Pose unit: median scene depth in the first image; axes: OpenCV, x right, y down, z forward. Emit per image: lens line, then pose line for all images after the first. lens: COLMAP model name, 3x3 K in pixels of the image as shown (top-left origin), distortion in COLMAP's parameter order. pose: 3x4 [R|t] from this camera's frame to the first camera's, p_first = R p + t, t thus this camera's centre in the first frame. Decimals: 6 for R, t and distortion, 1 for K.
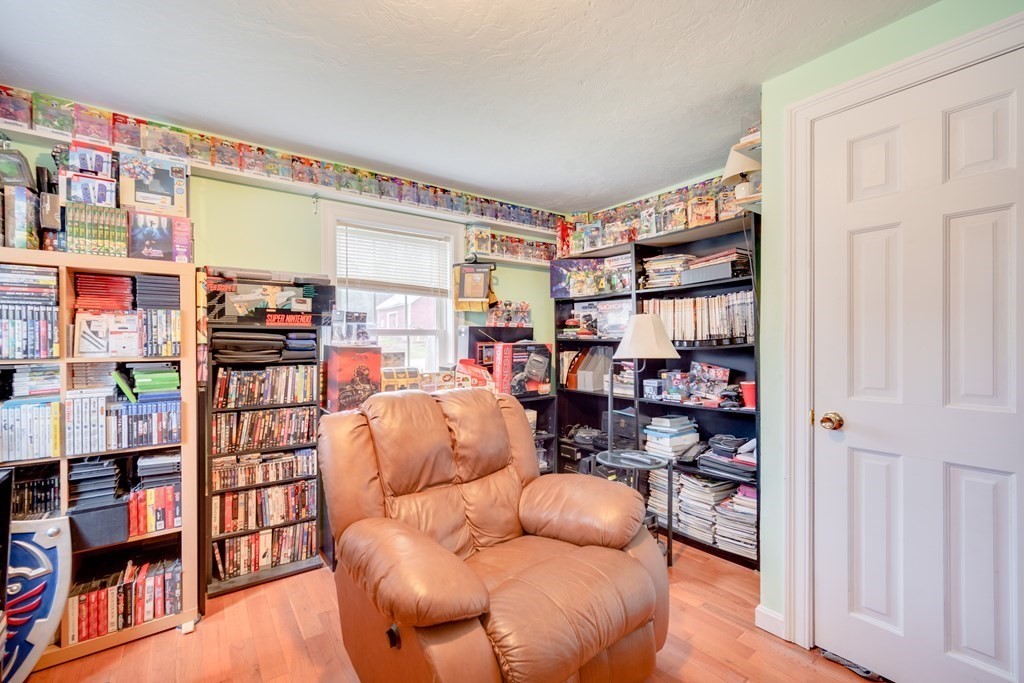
lens RADIAL K [[440.6, 0, 505.7], [0, 440.6, 340.6], [0, 0, 1]] dist [-0.000814, -0.000047]
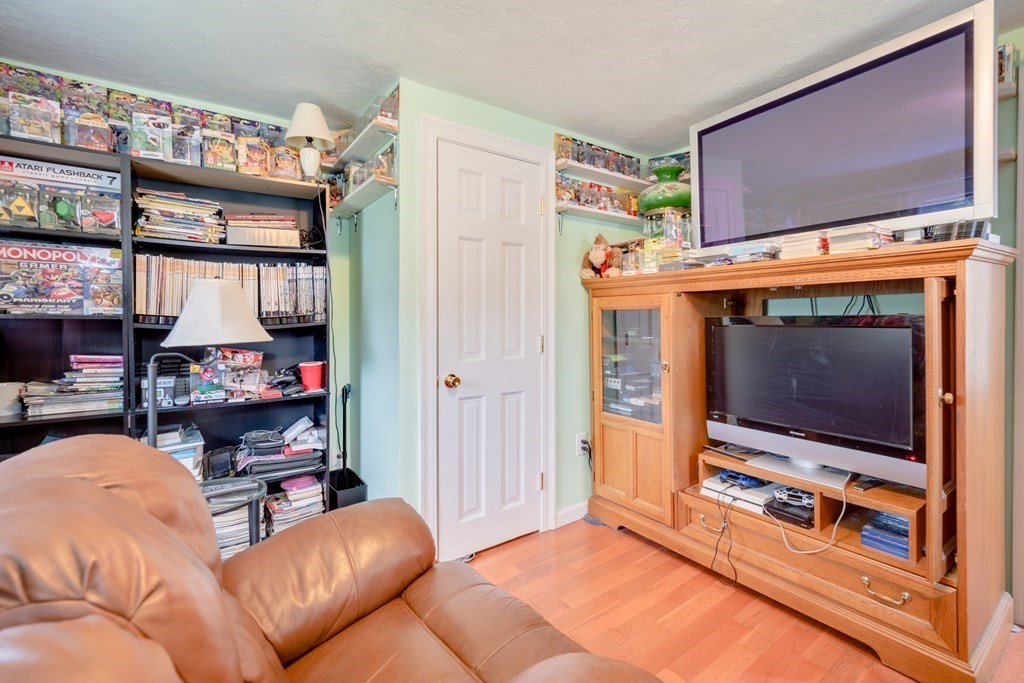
lens RADIAL K [[452.8, 0, 512.4], [0, 452.8, 318.9], [0, 0, 1]] dist [-0.000139, 0.000257]
pose [[0.000501, 0.001874, 0.999998, -0.366113], [0.001203, 0.999998, -0.001875, 0.002667], [-0.999999, 0.001204, 0.000498, 0.515525]]
